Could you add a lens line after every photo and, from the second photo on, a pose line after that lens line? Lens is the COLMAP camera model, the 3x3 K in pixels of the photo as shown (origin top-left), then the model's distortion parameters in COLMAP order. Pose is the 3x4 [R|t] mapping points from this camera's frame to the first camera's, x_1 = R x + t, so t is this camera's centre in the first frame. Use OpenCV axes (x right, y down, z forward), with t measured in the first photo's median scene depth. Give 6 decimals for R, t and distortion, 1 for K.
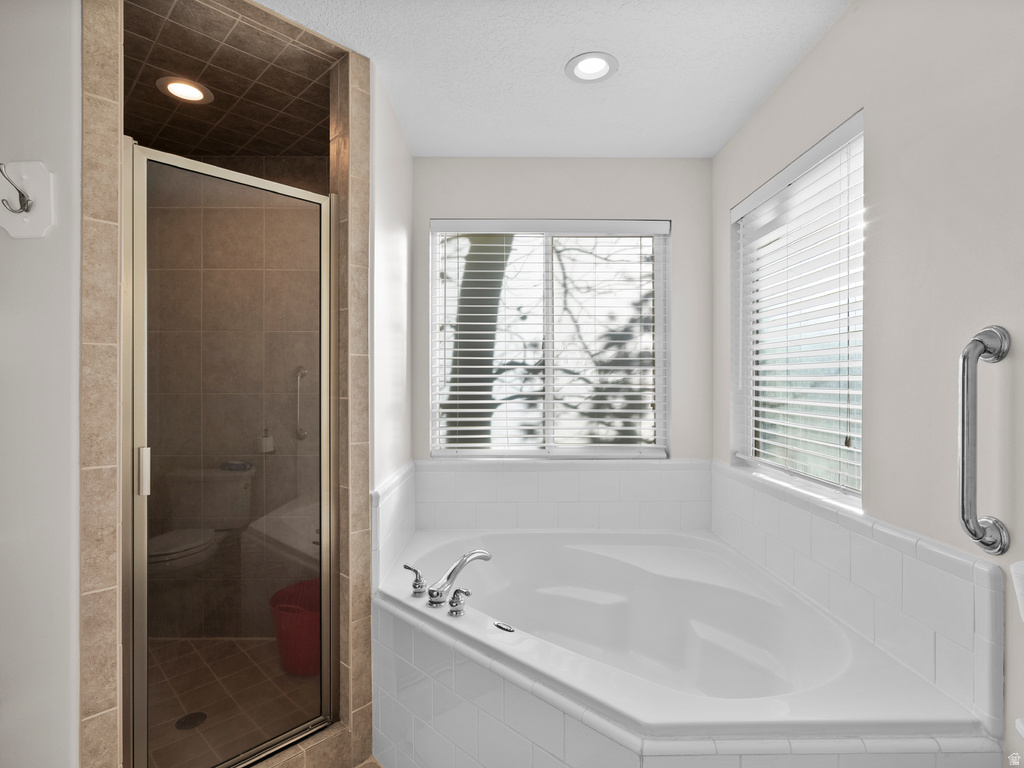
lens RADIAL K [[525.1, 0, 512.0], [0, 525.1, 384.0], [0, 0, 1]] dist [0.001305, -0.000897]
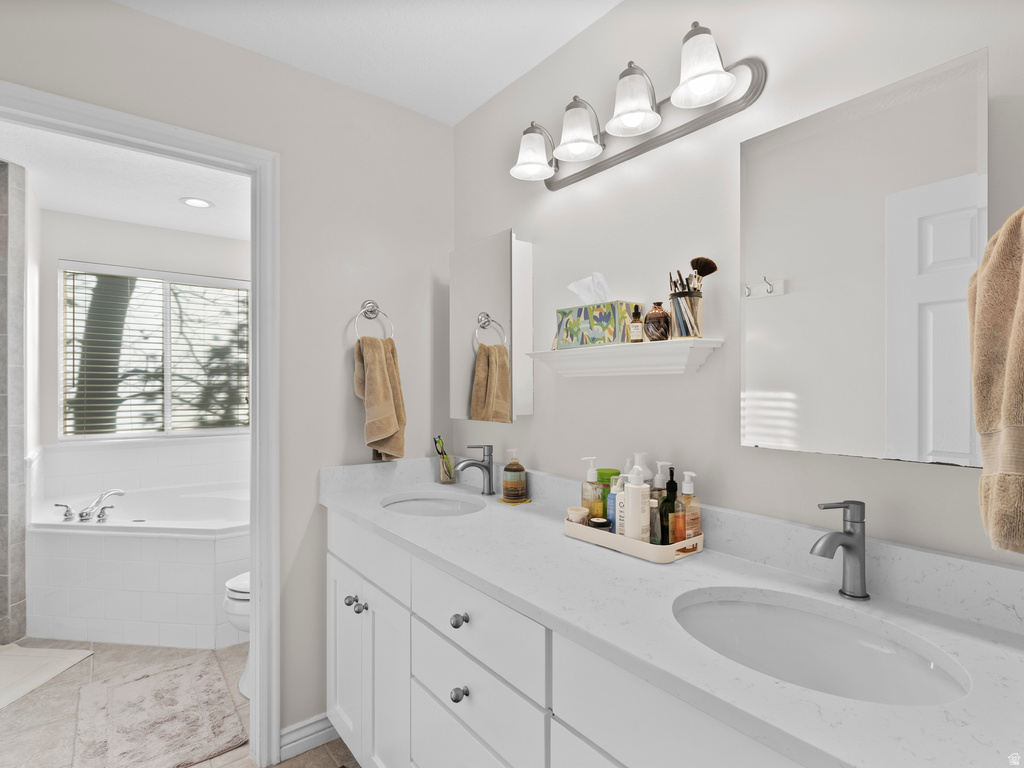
lens RADIAL K [[525.1, 0, 512.0], [0, 525.1, 384.0], [0, 0, 1]] dist [0.001305, -0.000897]
pose [[0.792992, 0.001537, 0.609230, -0.057548], [-0.000352, 0.999998, -0.002065, -0.001036], [-0.609232, 0.001423, 0.792991, -0.712866]]
